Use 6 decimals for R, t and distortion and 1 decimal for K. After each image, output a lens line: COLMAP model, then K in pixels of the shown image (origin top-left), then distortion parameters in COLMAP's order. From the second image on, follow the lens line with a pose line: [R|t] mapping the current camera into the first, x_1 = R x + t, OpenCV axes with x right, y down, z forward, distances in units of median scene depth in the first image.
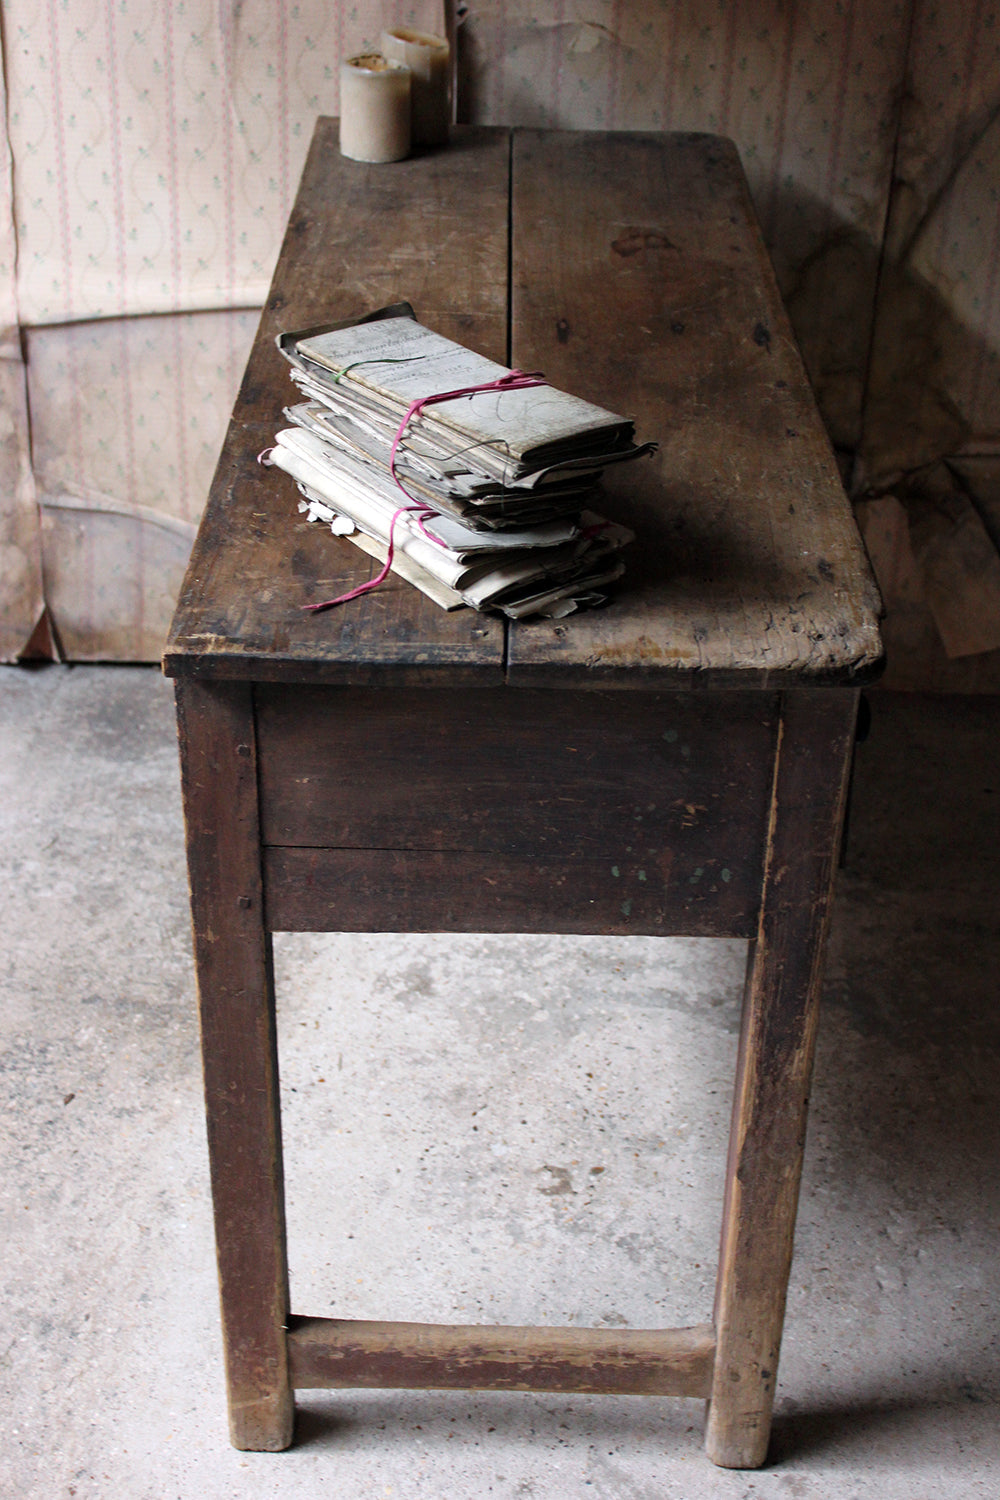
lens RADIAL K [[2238.5, 0, 477.2], [0, 2238.5, 761.5], [0, 0, 1]] dist [-0.035828, 0.000000]
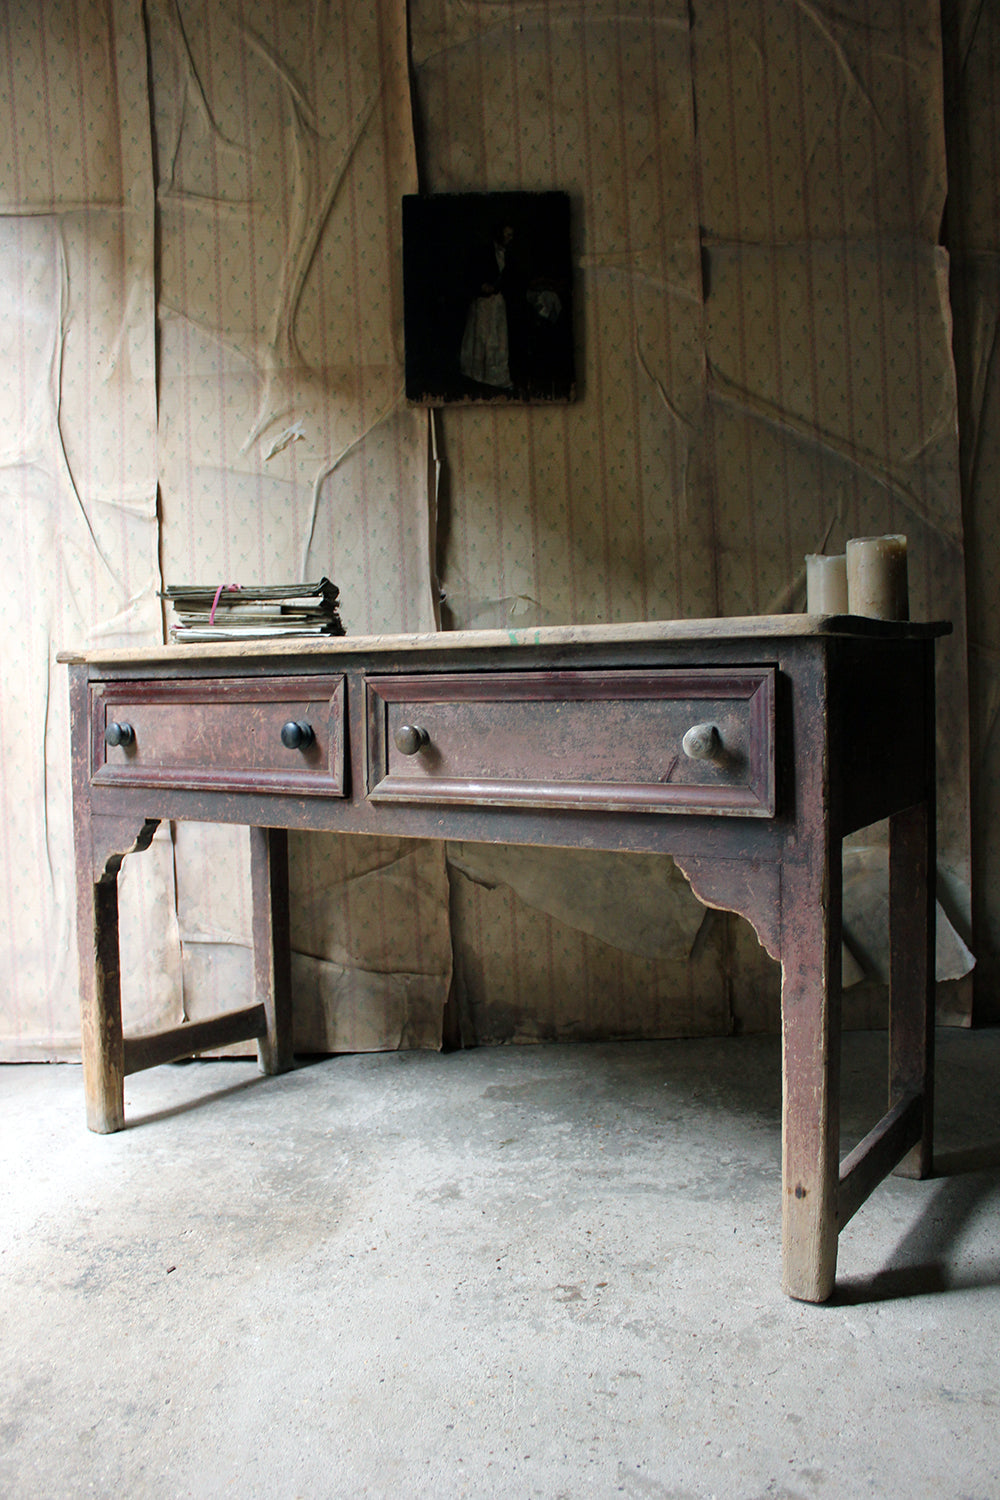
lens RADIAL K [[1283.0, 0, 482.3], [0, 1283.0, 745.4], [0, 0, 1]] dist [-0.143340, 0.083424]
pose [[0.997203, -0.073608, 0.012930, 0.001918], [0.070855, 0.876152, -0.476799, 0.221429], [0.023768, 0.476382, 0.878917, 0.240581]]
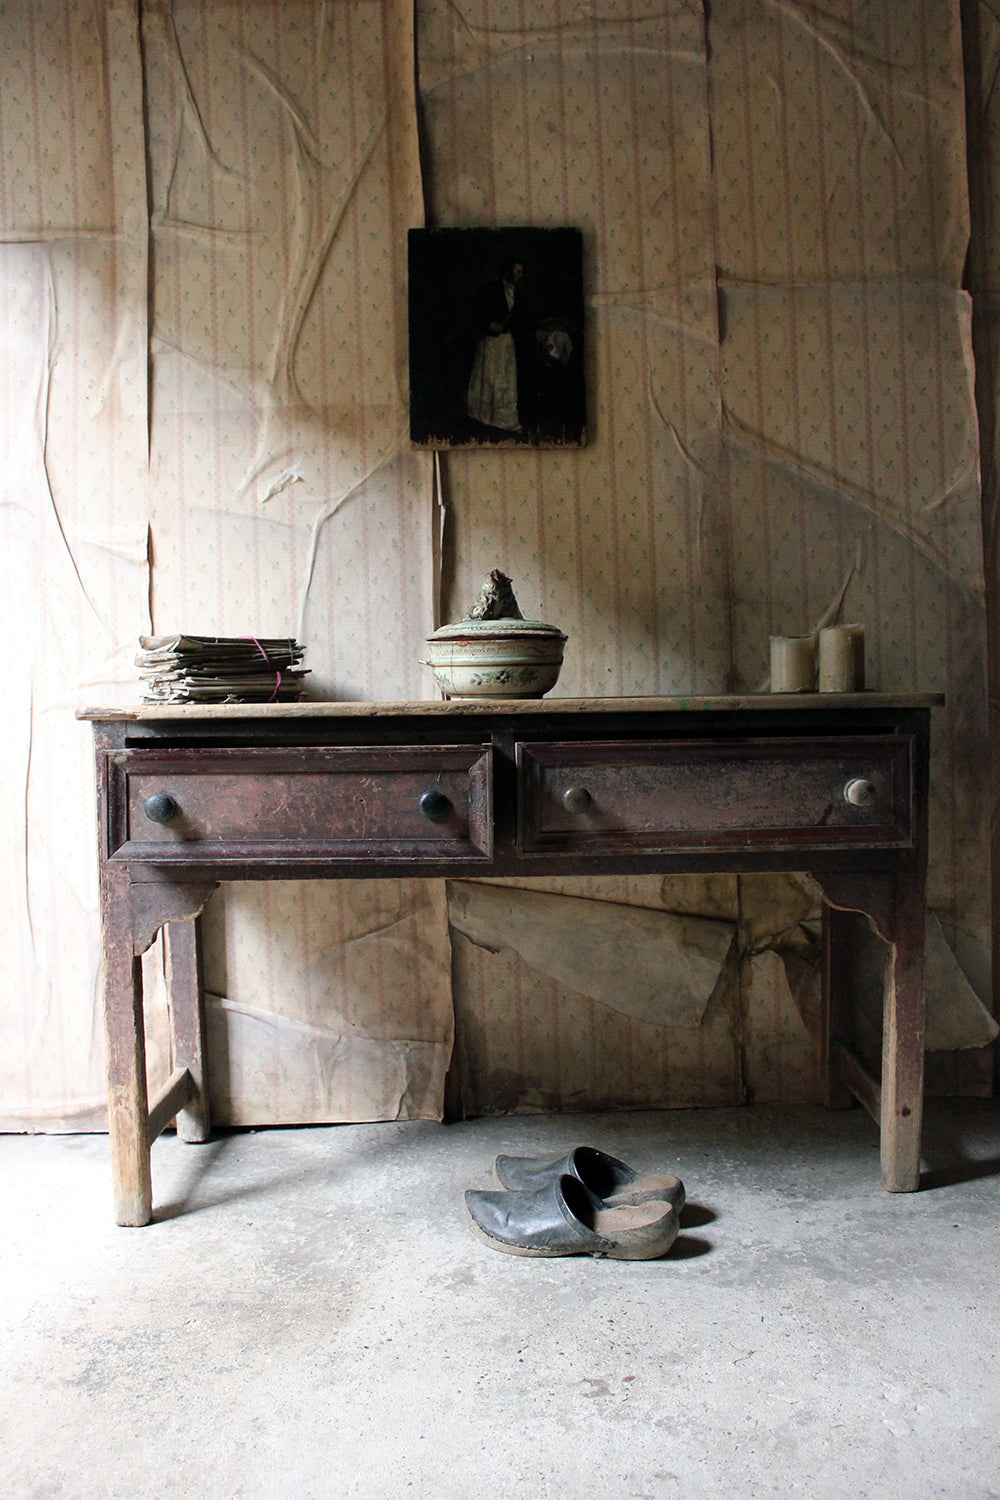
lens RADIAL K [[1359.9, 0, 480.2], [0, 1359.9, 747.3], [0, 0, 1]] dist [-0.137803, 0.107632]
pose [[0.997114, -0.065936, 0.037630, -0.025398], [0.075918, 0.867457, -0.491686, 0.208387], [-0.000222, 0.493124, 0.869959, 0.214088]]
